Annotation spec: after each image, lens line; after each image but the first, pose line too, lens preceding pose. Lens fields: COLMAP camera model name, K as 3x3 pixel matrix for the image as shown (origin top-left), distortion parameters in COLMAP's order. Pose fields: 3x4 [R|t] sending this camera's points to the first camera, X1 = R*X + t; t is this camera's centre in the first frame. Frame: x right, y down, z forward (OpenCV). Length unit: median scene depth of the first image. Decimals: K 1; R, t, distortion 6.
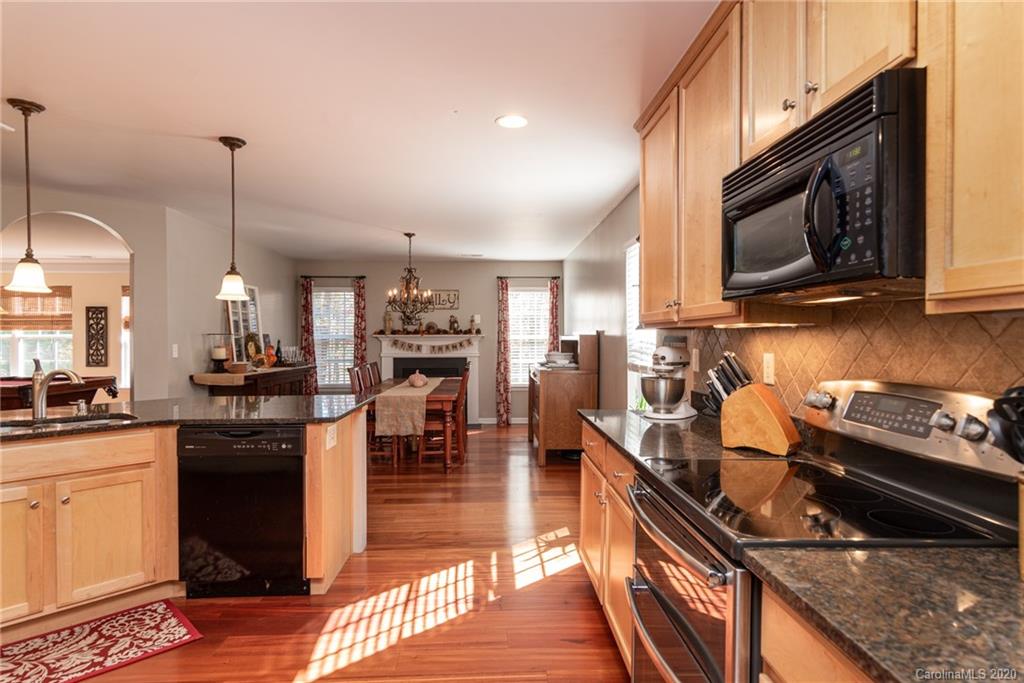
lens RADIAL K [[606.2, 0, 509.8], [0, 606.2, 344.5], [0, 0, 1]] dist [-0.006332, -0.001105]
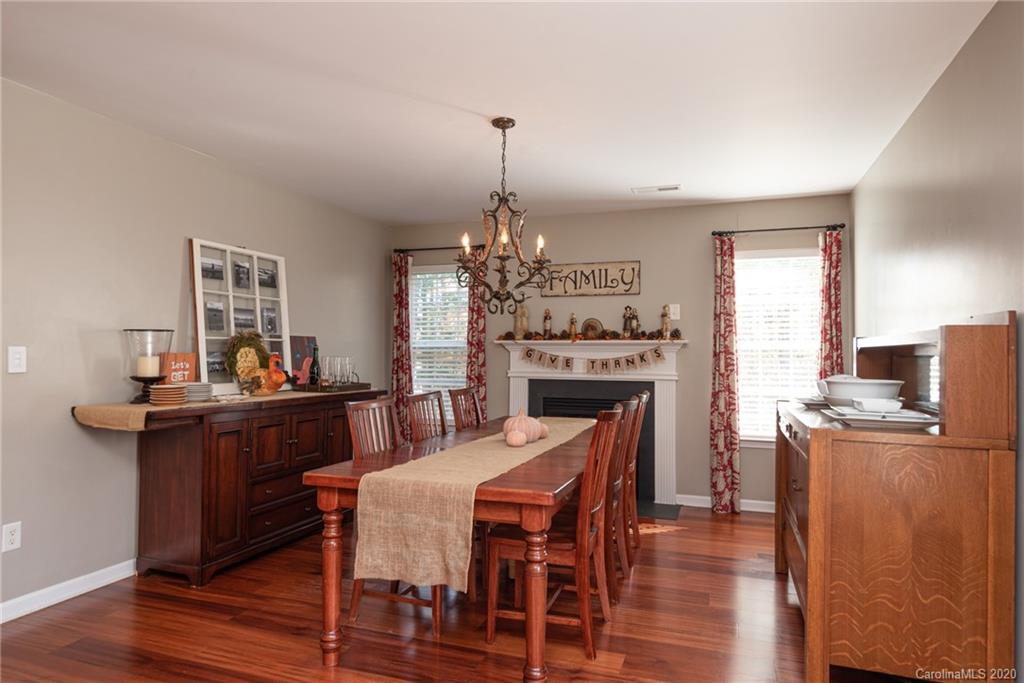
lens RADIAL K [[617.7, 0, 510.2], [0, 617.7, 344.0], [0, 0, 1]] dist [0.000413, -0.000945]
pose [[0.928778, 0.001333, -0.370634, 0.015431], [-0.012219, 0.999560, -0.027026, 0.003894], [0.370435, 0.029630, 0.928386, 0.434719]]
